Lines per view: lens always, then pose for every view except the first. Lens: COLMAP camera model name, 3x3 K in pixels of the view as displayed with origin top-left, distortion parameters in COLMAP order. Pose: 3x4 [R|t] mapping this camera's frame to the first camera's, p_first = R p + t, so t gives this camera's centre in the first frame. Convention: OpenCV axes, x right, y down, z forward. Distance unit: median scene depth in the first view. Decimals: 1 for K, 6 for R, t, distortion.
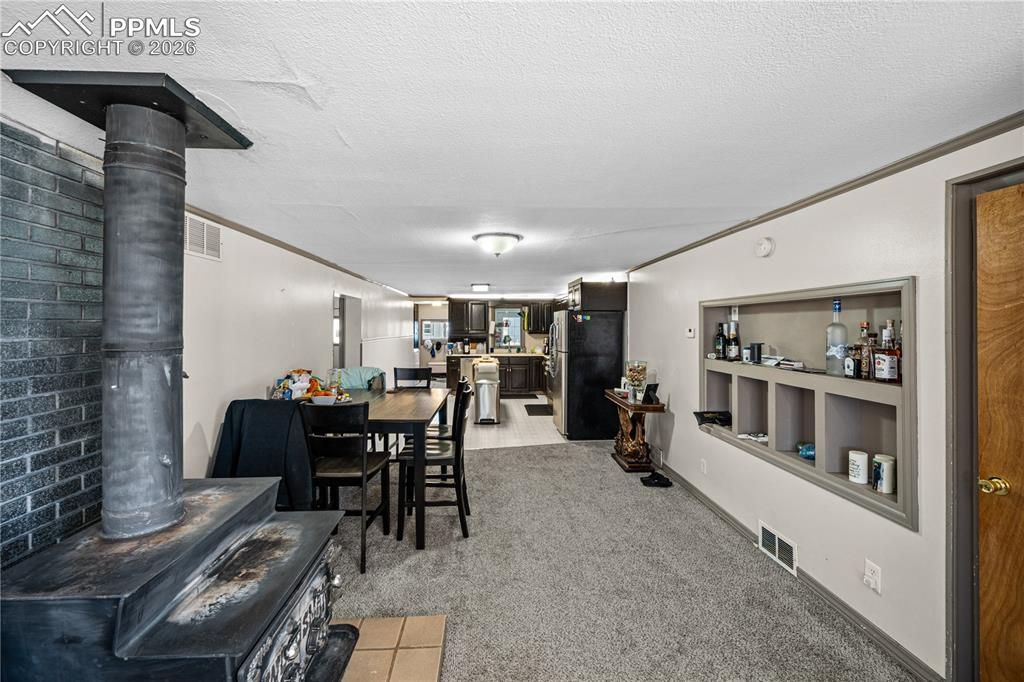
lens RADIAL K [[413.8, 0, 491.4], [0, 413.8, 327.8], [0, 0, 1]] dist [-0.000339, 0.001059]
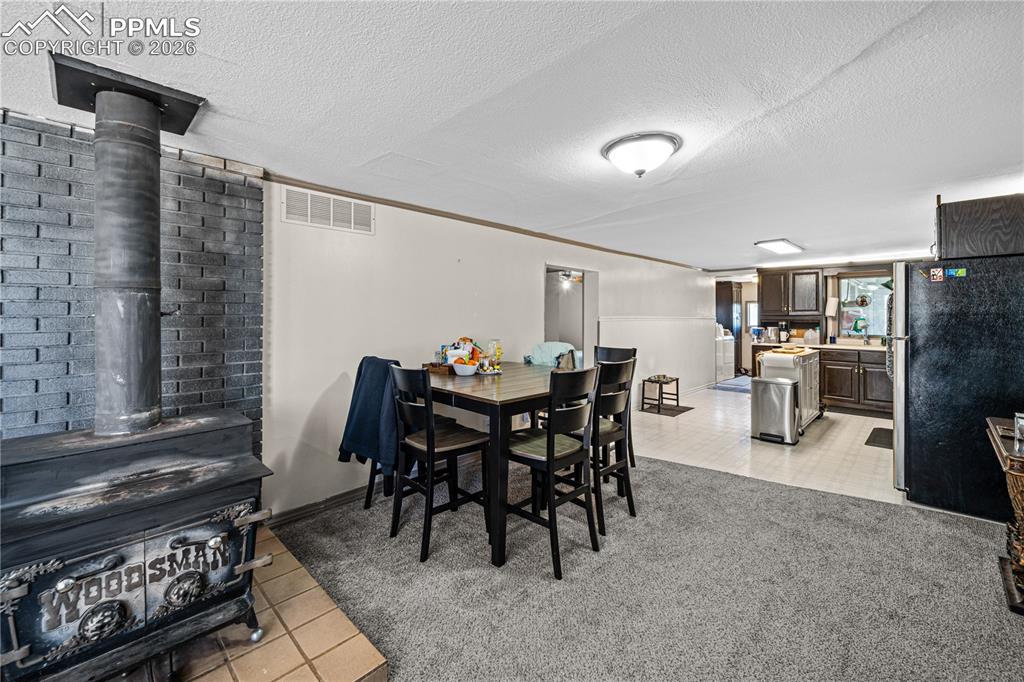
lens RADIAL K [[413.8, 0, 501.2], [0, 413.8, 313.9], [0, 0, 1]] dist [-0.000339, 0.001059]
pose [[0.690766, -0.003547, -0.723069, 0.282972], [-0.003714, 0.999957, -0.008454, 0.045255], [0.723068, 0.008526, 0.690724, 0.322606]]
